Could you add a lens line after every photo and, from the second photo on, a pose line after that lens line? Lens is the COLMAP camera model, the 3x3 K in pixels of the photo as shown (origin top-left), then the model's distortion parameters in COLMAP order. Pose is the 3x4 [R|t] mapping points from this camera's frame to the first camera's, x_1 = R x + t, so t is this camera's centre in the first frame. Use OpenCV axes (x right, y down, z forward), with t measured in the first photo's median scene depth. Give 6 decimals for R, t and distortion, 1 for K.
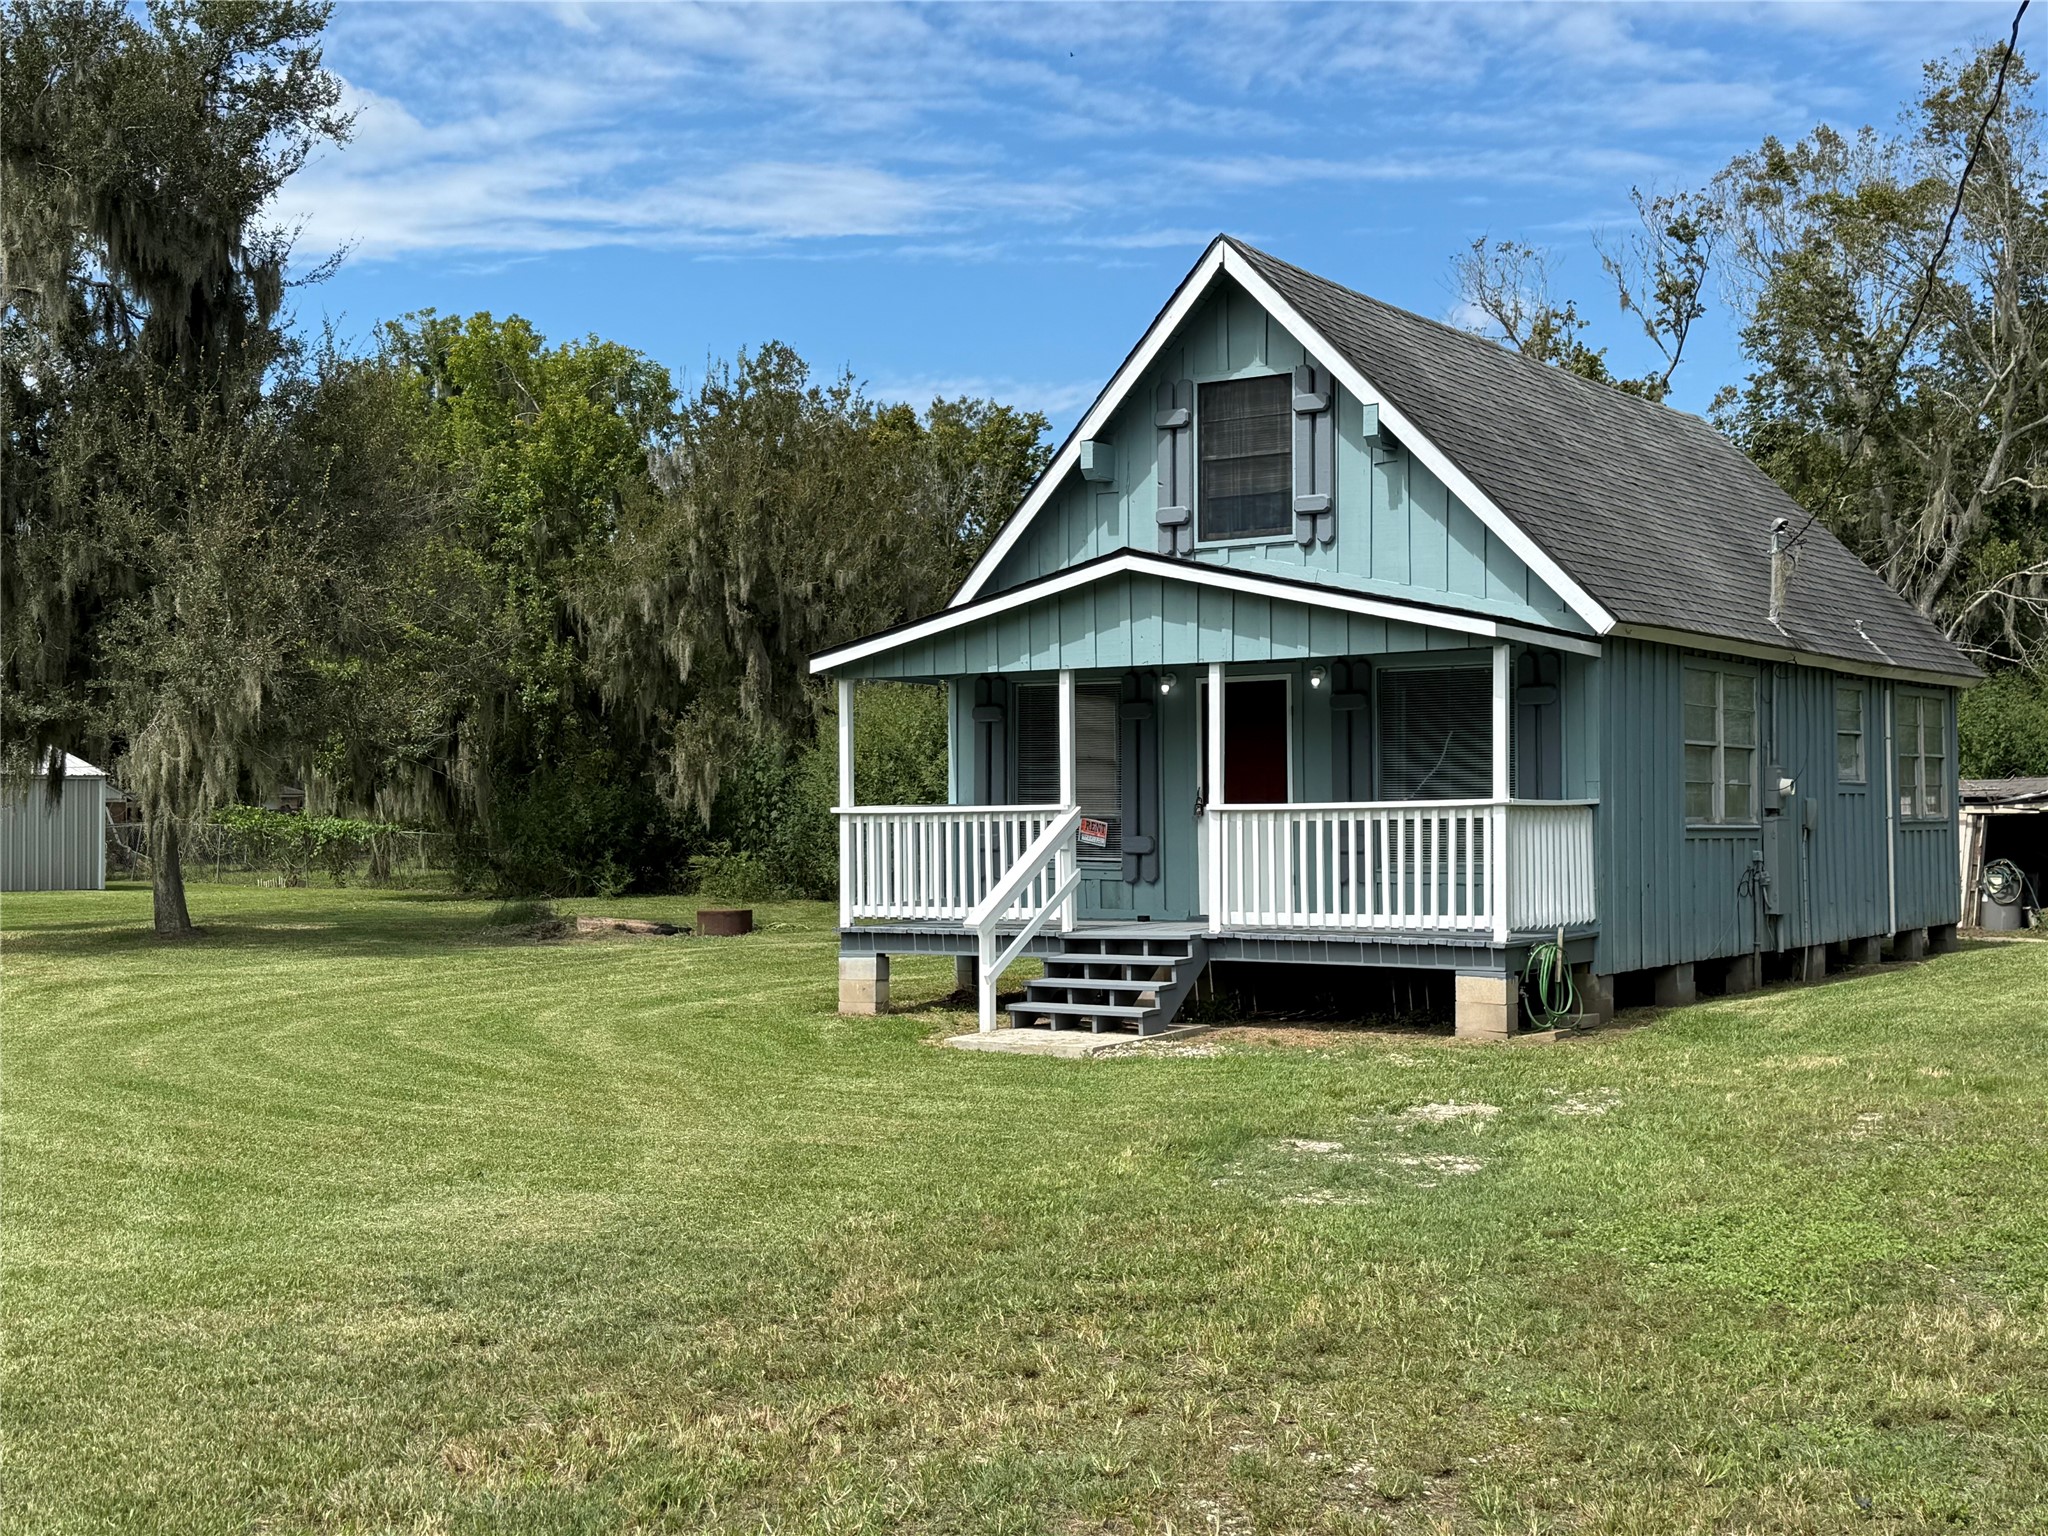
lens RADIAL K [[2485.5, 0, 1024.0], [0, 2485.5, 768.0], [0, 0, 1]] dist [0.000923, 0.000345]
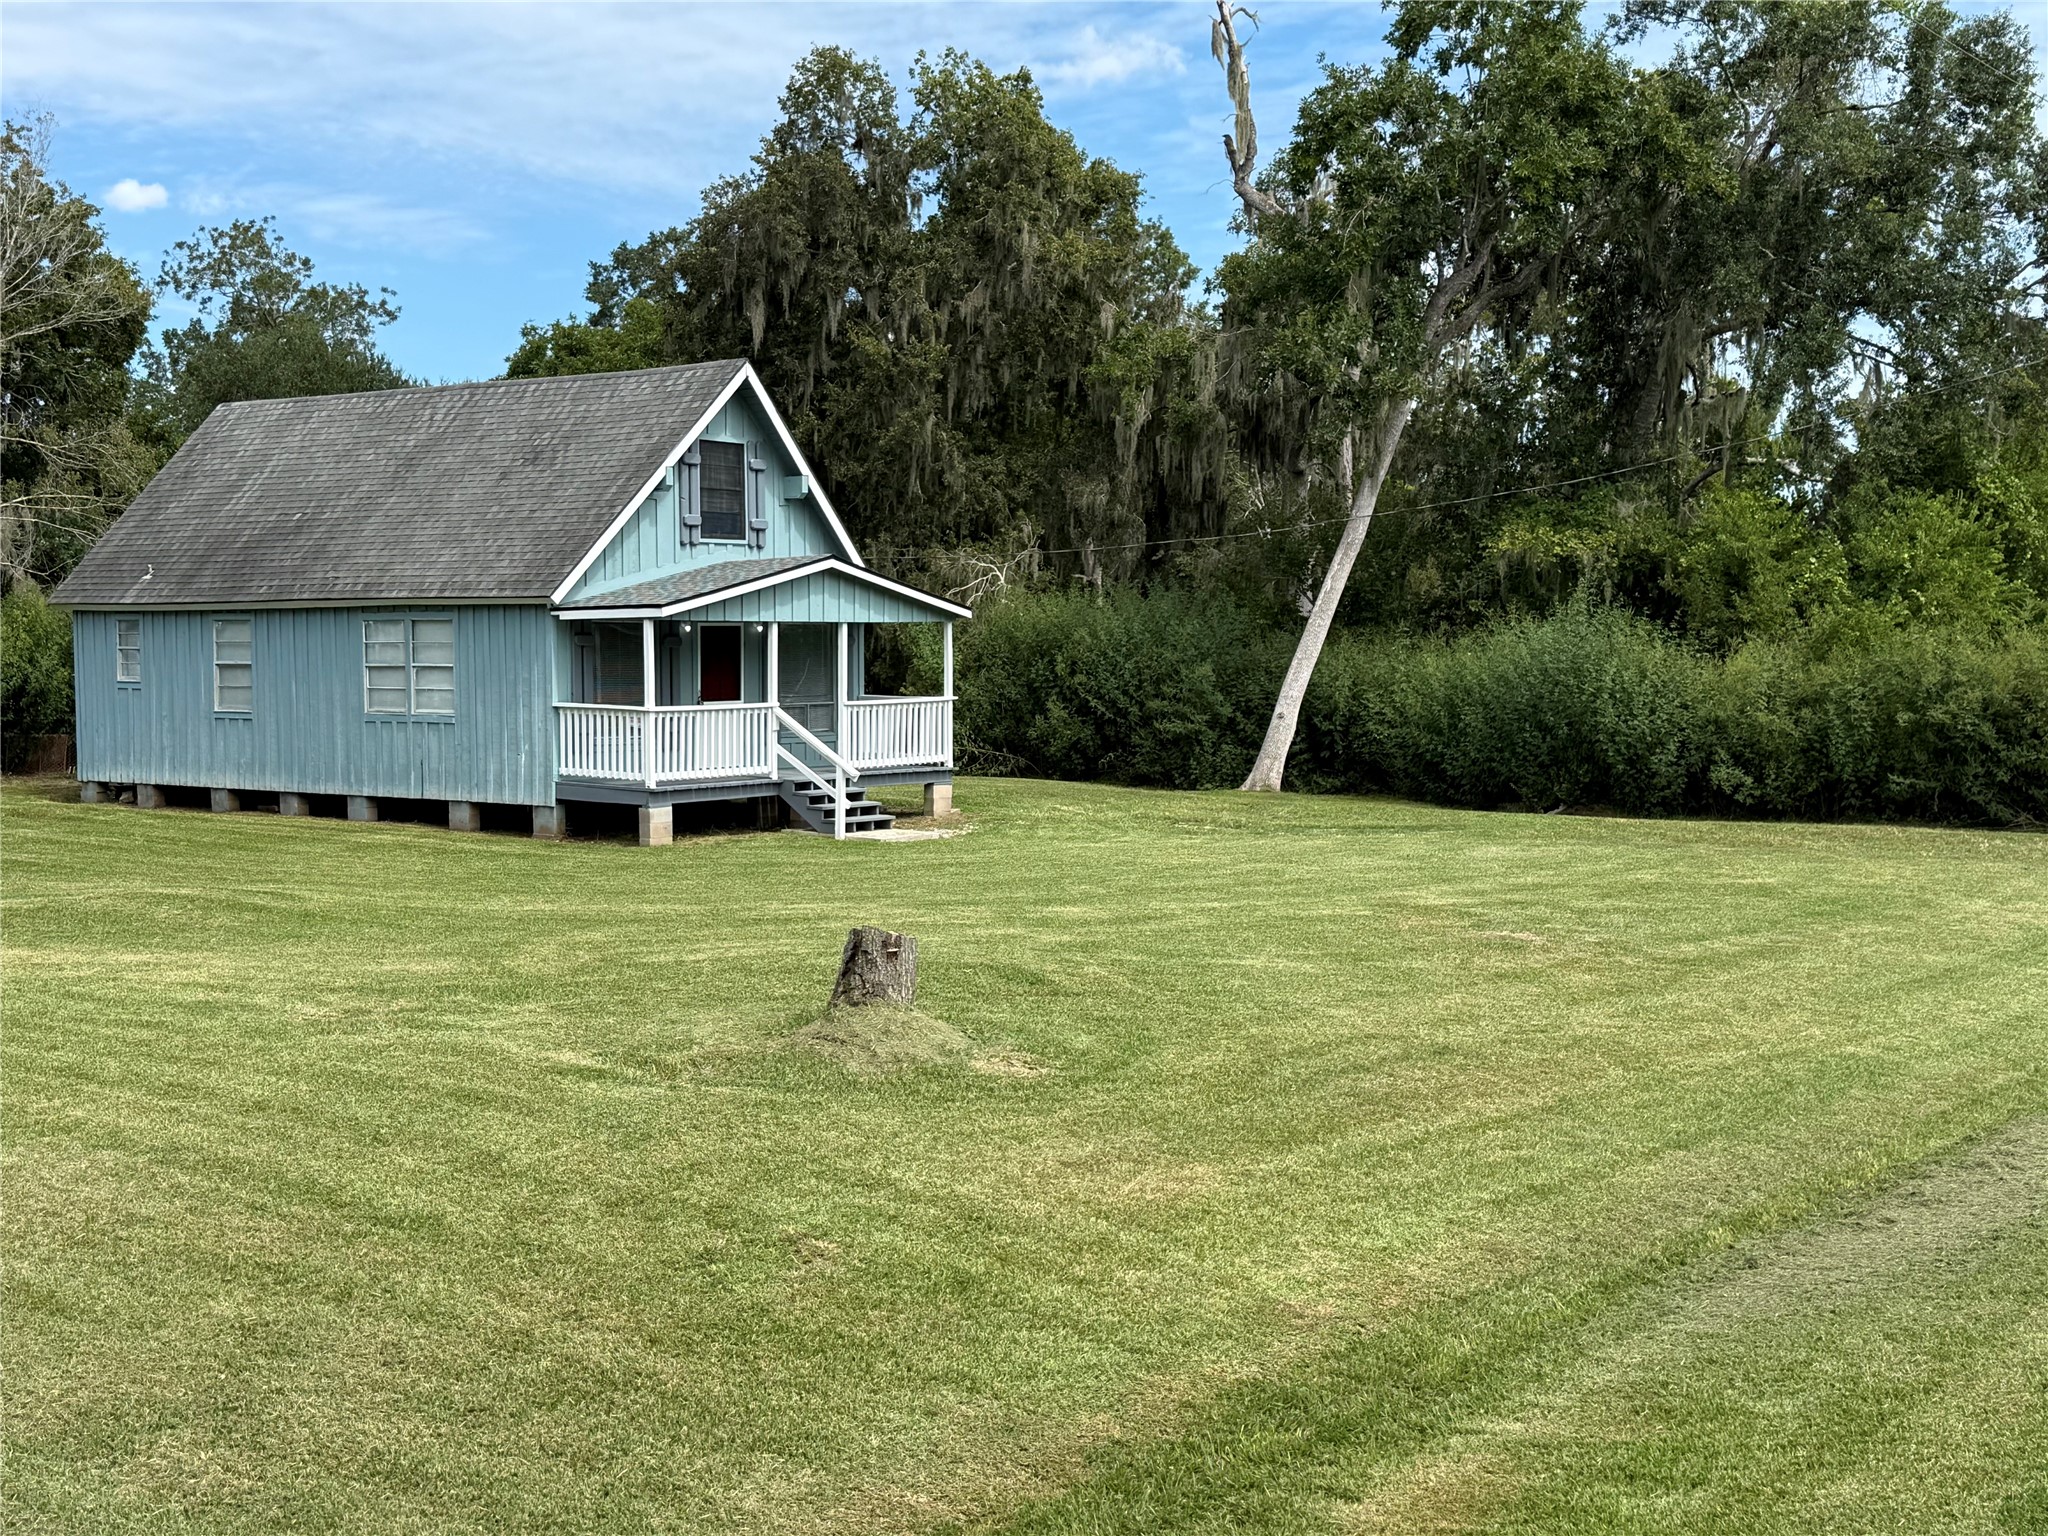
lens RADIAL K [[2485.5, 0, 1024.0], [0, 2485.5, 768.0], [0, 0, 1]] dist [0.000923, 0.000345]
pose [[0.179526, -0.029377, 0.983314, -1.489334], [-0.024761, 0.999102, 0.034369, -0.004130], [-0.983441, -0.030518, 0.178638, 0.520068]]
